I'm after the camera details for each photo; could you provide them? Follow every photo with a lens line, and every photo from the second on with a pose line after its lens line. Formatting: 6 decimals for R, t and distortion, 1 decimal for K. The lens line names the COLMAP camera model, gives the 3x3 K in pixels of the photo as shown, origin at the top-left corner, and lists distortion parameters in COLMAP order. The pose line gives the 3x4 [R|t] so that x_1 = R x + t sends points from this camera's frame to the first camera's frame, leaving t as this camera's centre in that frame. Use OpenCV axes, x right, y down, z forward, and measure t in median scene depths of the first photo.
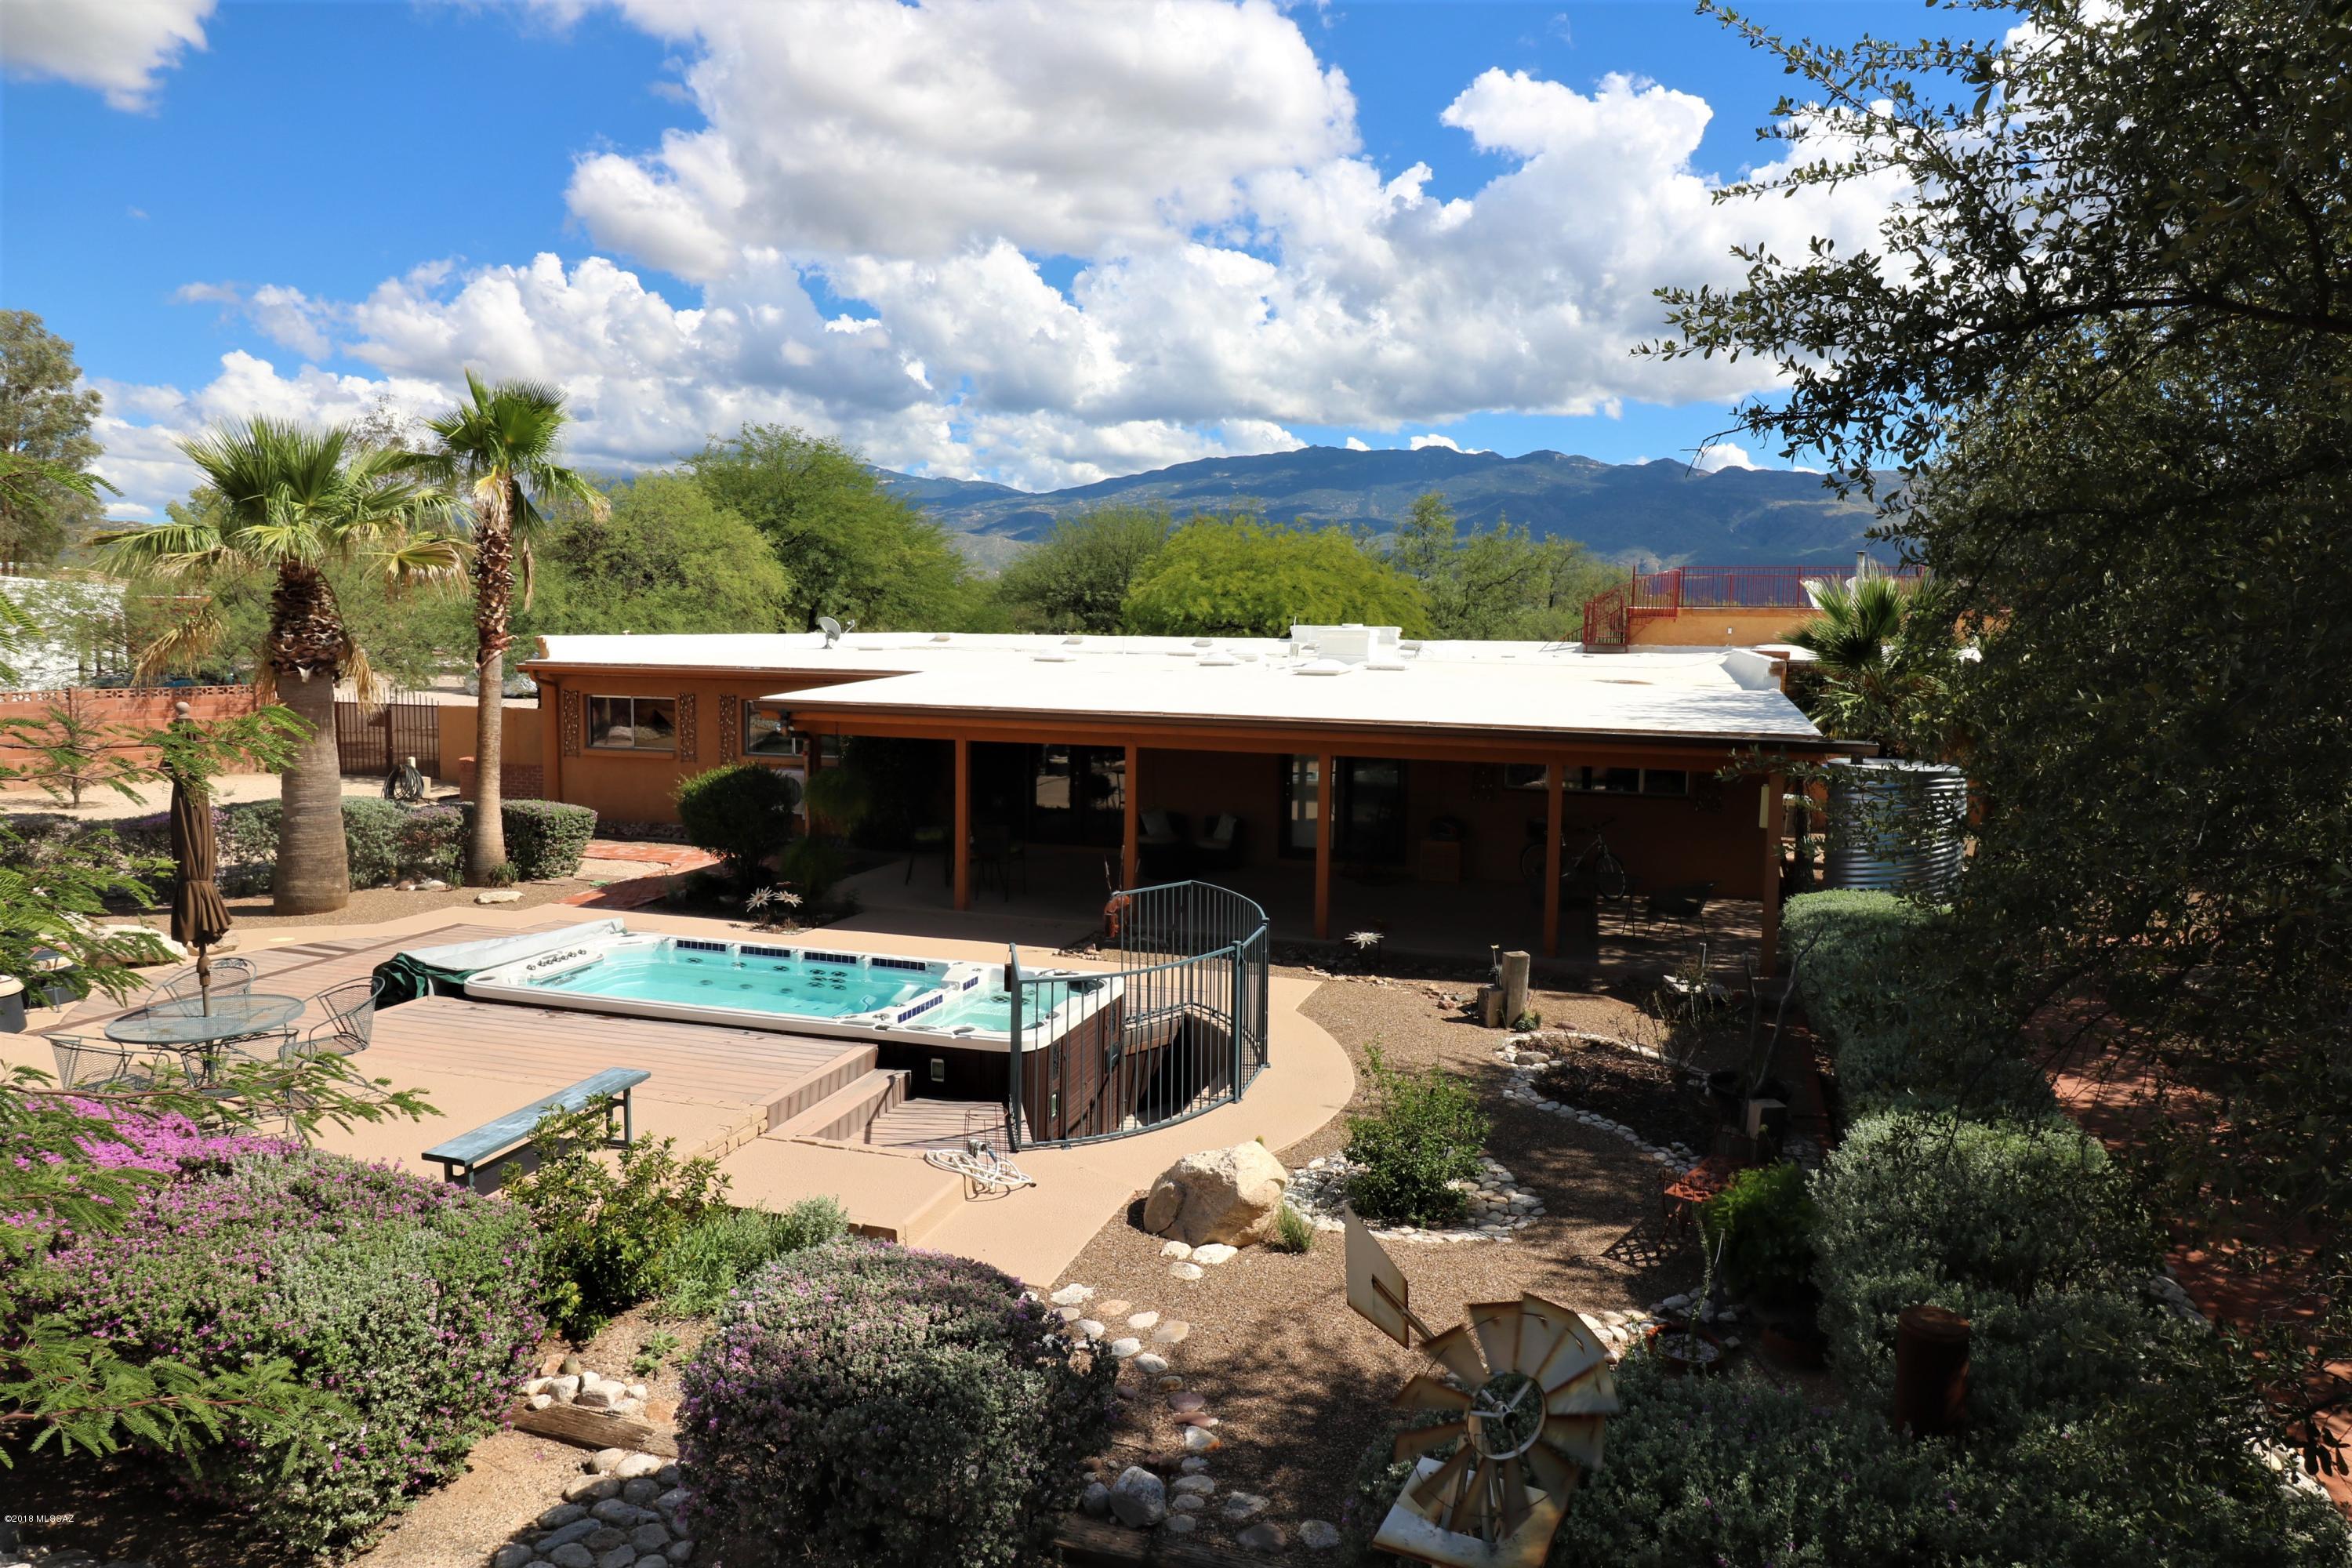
lens RADIAL K [[1500.2, 0, 1176.0], [0, 1500.2, 784.0], [0, 0, 1]] dist [0.001710, 0.000447]
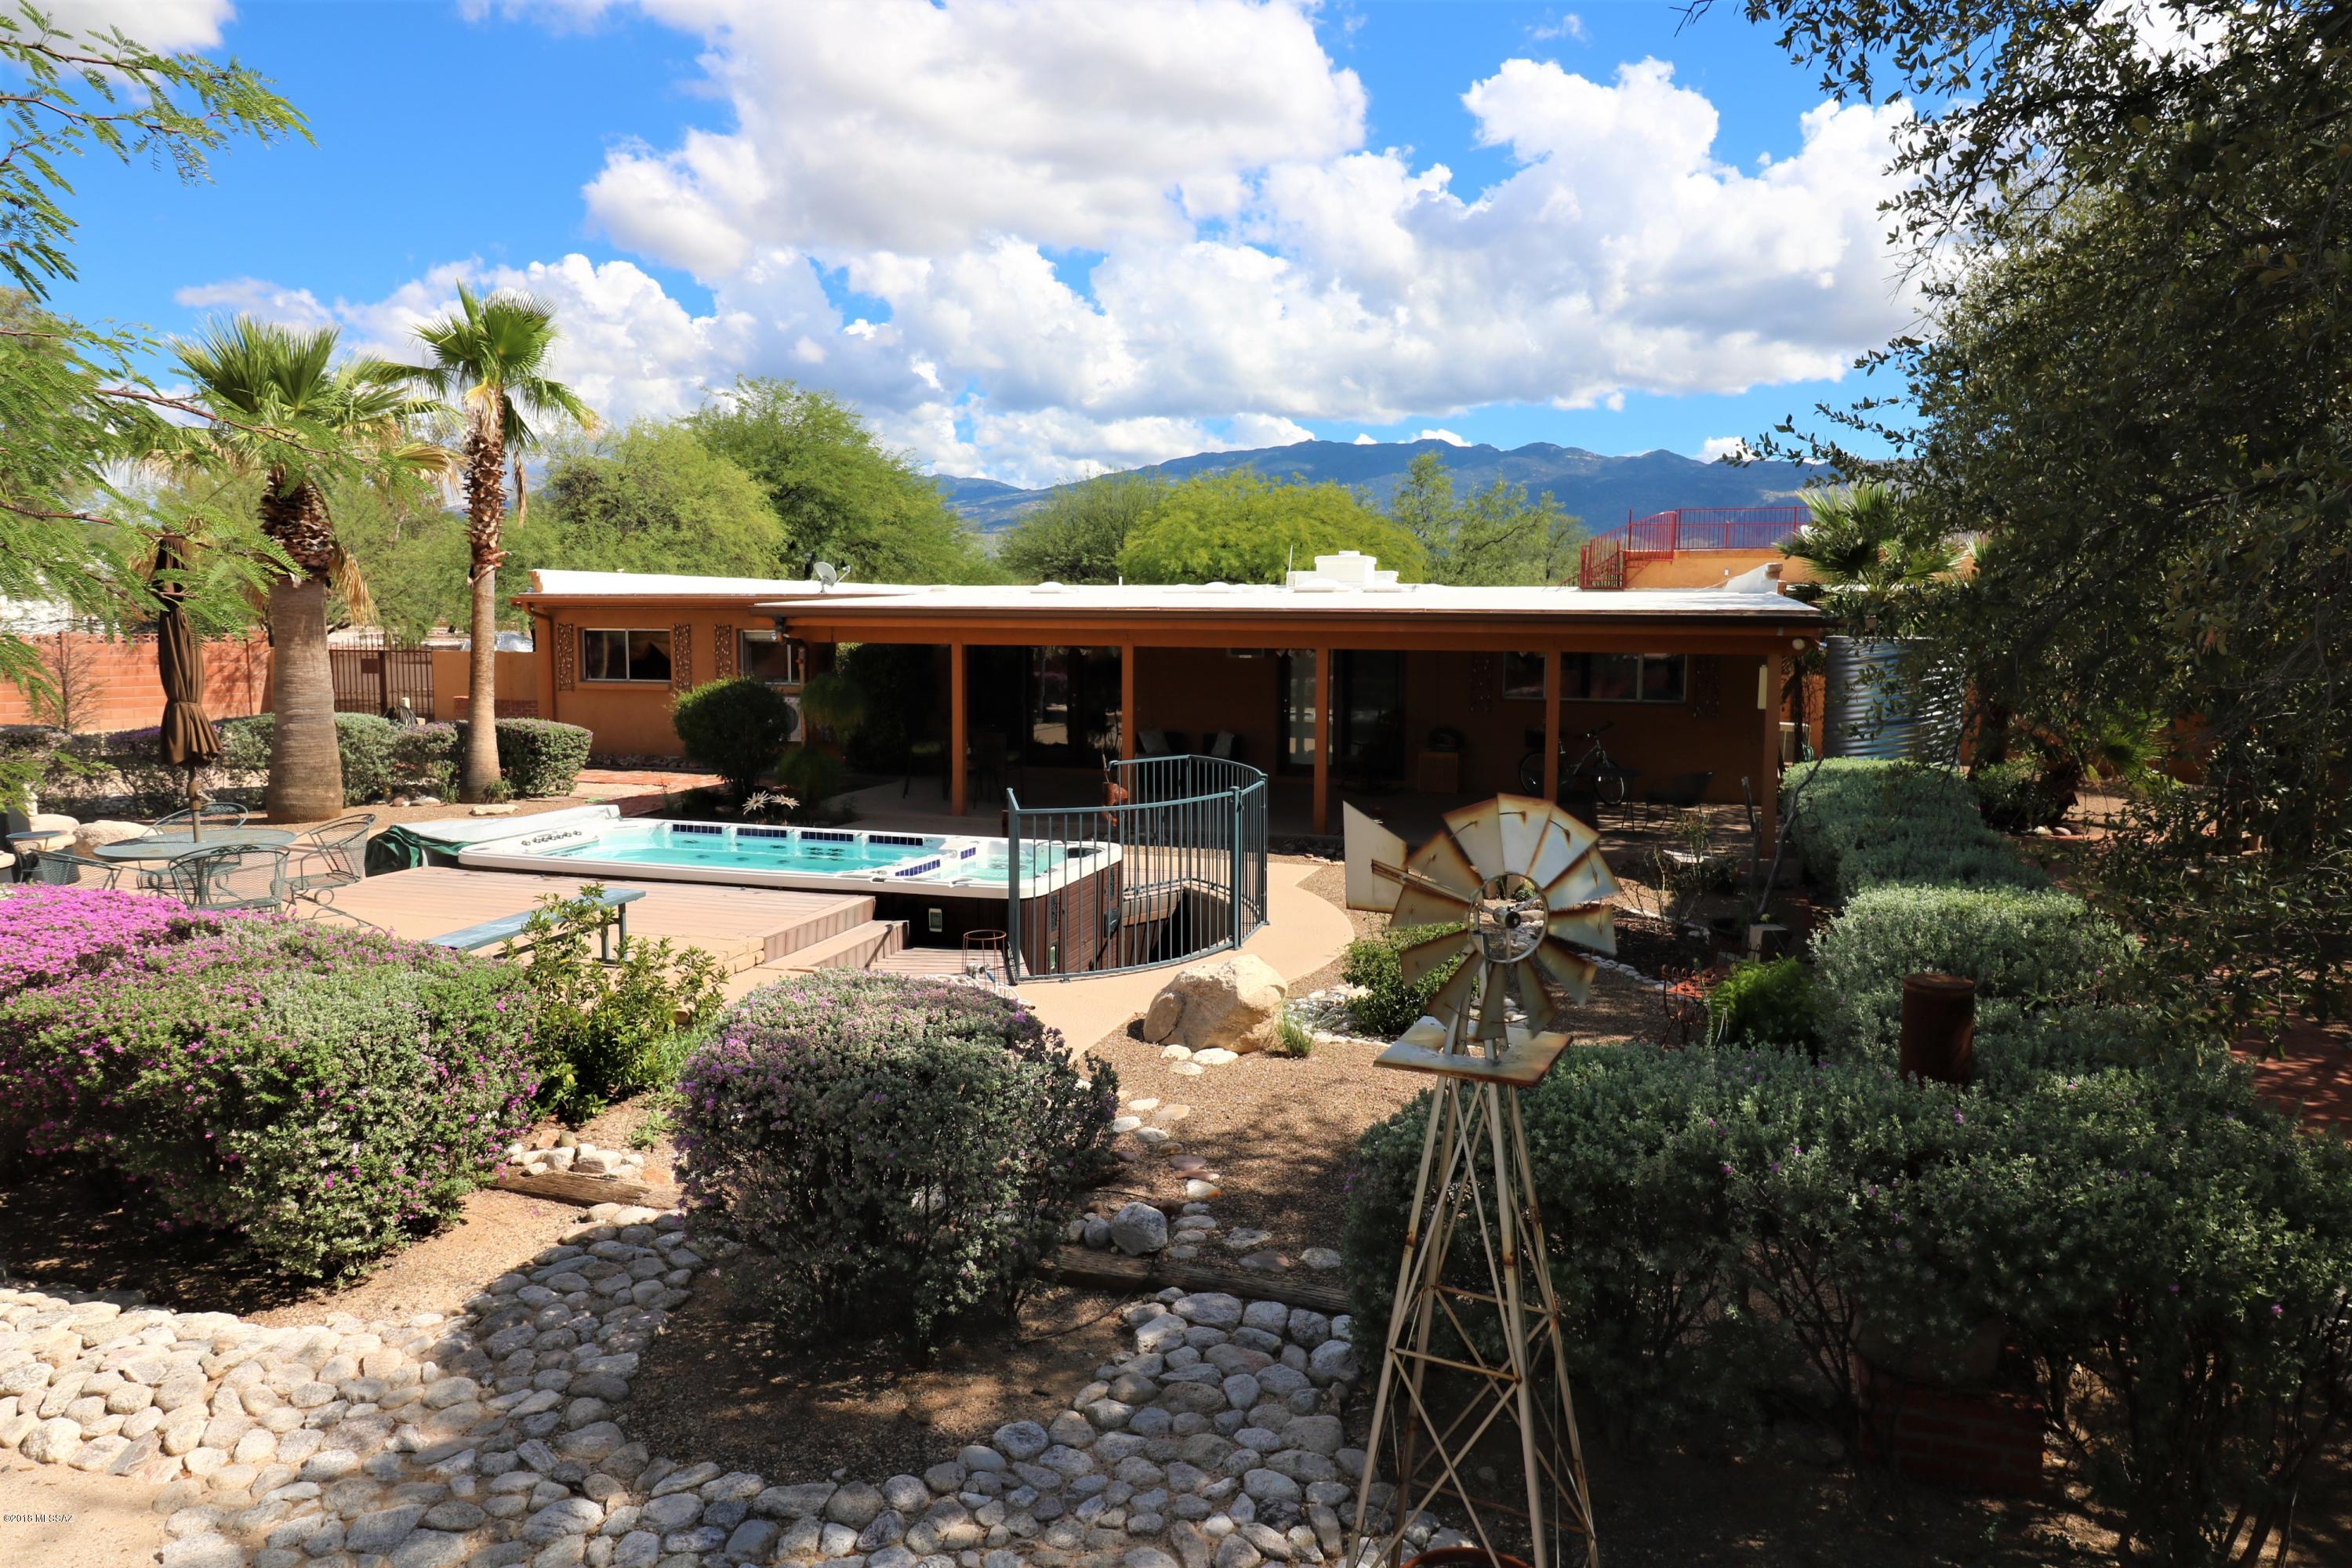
lens RADIAL K [[1500.4, 0, 1176.0], [0, 1500.4, 784.0], [0, 0, 1]] dist [0.006786, 0.001344]
pose [[0.999954, -0.009547, 0.001159, 0.000403], [0.009549, 0.999953, -0.001486, 0.104535], [-0.001145, 0.001497, 0.999998, 0.004133]]
